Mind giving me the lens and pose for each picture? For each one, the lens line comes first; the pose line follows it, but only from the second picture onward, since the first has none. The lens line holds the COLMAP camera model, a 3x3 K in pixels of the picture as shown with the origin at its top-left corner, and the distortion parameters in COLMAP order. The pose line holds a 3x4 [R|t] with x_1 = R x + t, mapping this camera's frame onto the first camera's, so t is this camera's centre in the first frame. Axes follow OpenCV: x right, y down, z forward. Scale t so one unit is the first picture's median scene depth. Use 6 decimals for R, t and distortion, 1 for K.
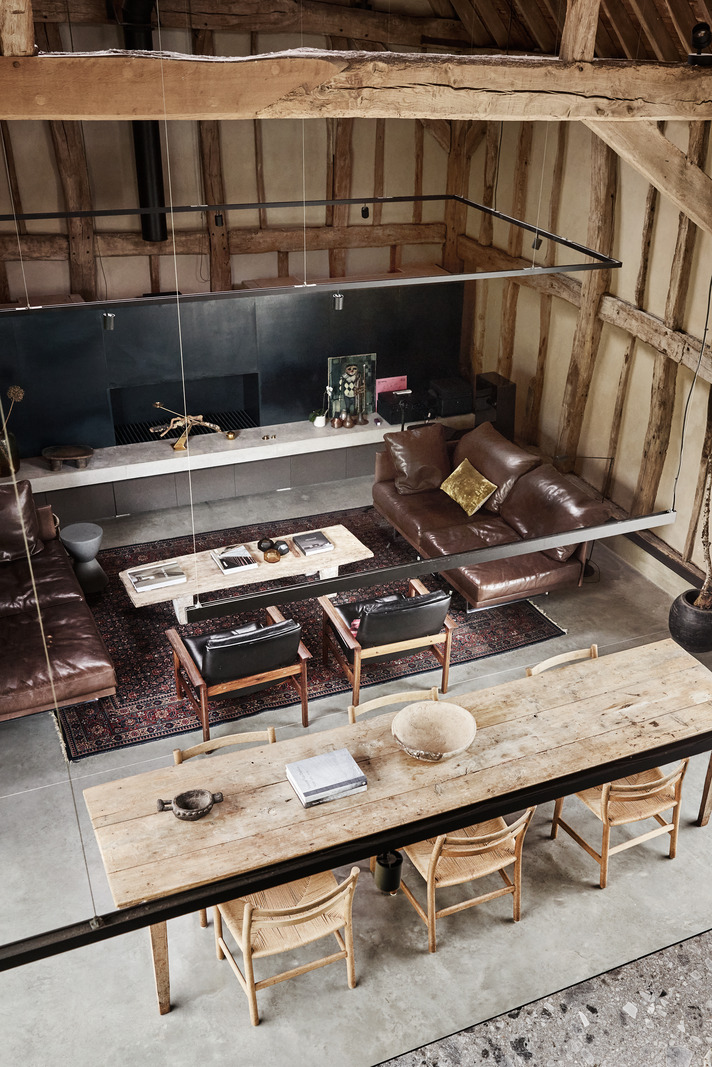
lens RADIAL K [[1016.0, 0, 398.3], [0, 1016.0, 534.1], [0, 0, 1]] dist [-0.009471, 0.070203]
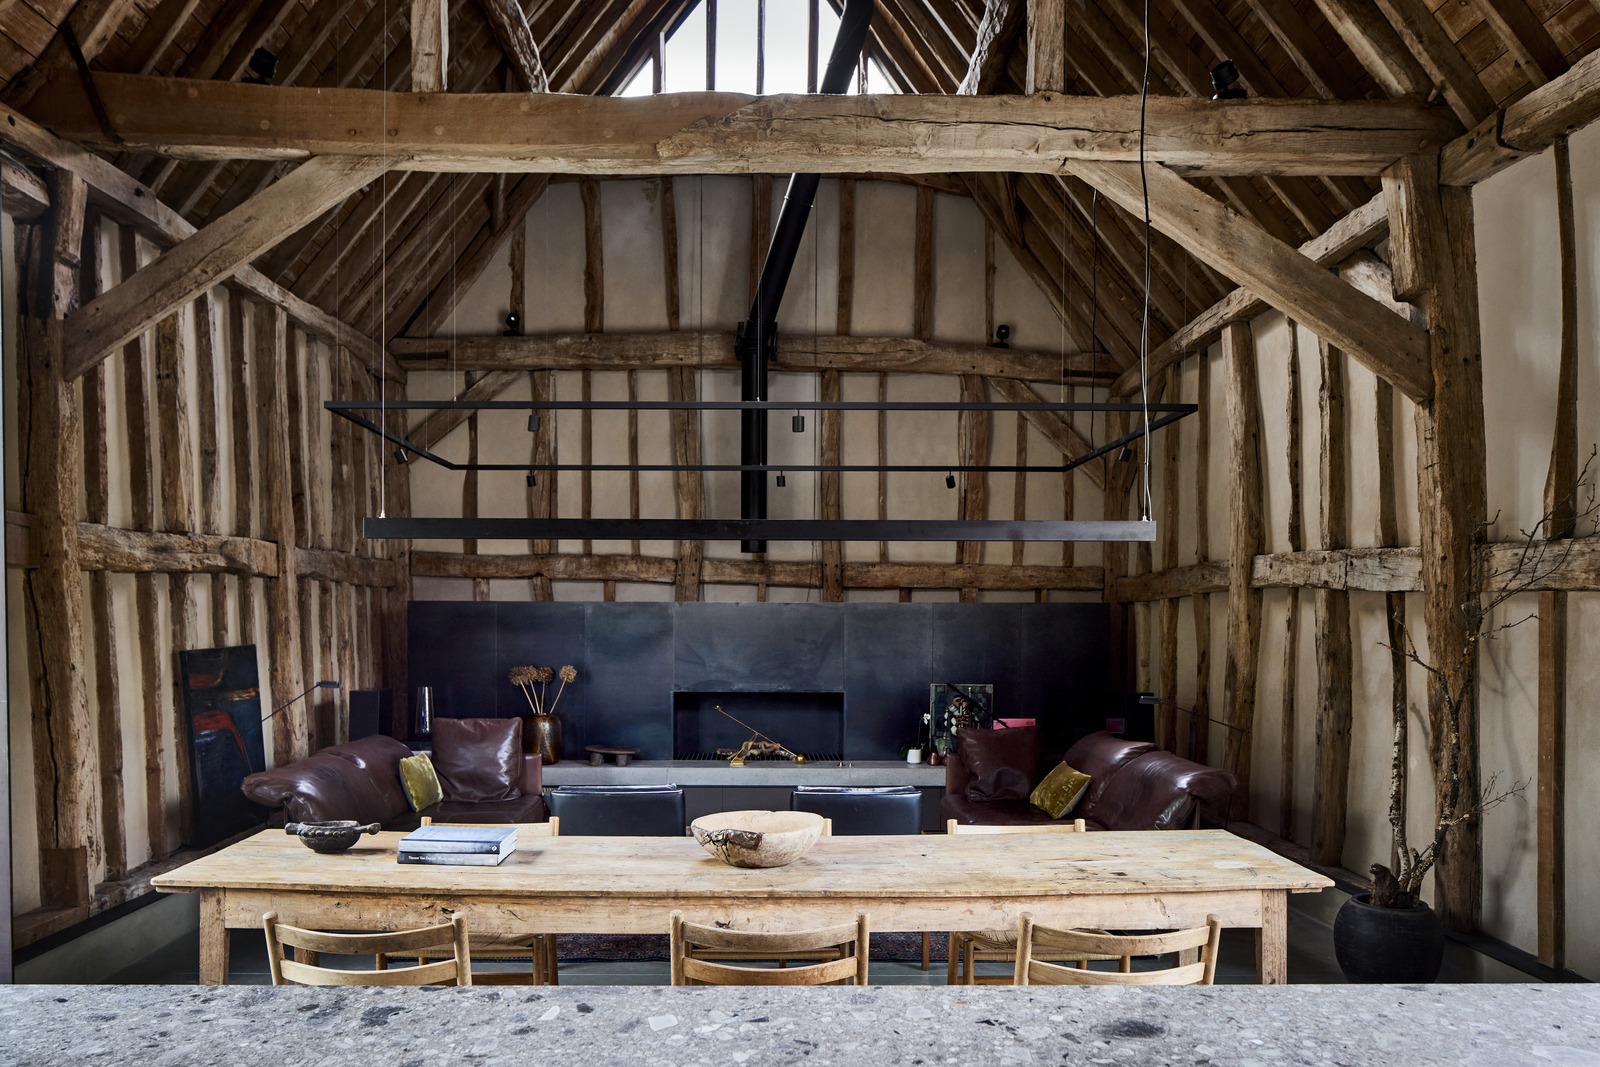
lens RADIAL K [[1081.5, 0, 741.1], [0, 1081.5, 573.9], [0, 0, 1]] dist [-0.000227, -0.000456]
pose [[0.911356, -0.026983, -0.410734, 0.182911], [-0.176513, 0.875825, -0.449192, 0.203393], [0.371852, 0.481874, 0.793425, 0.227324]]
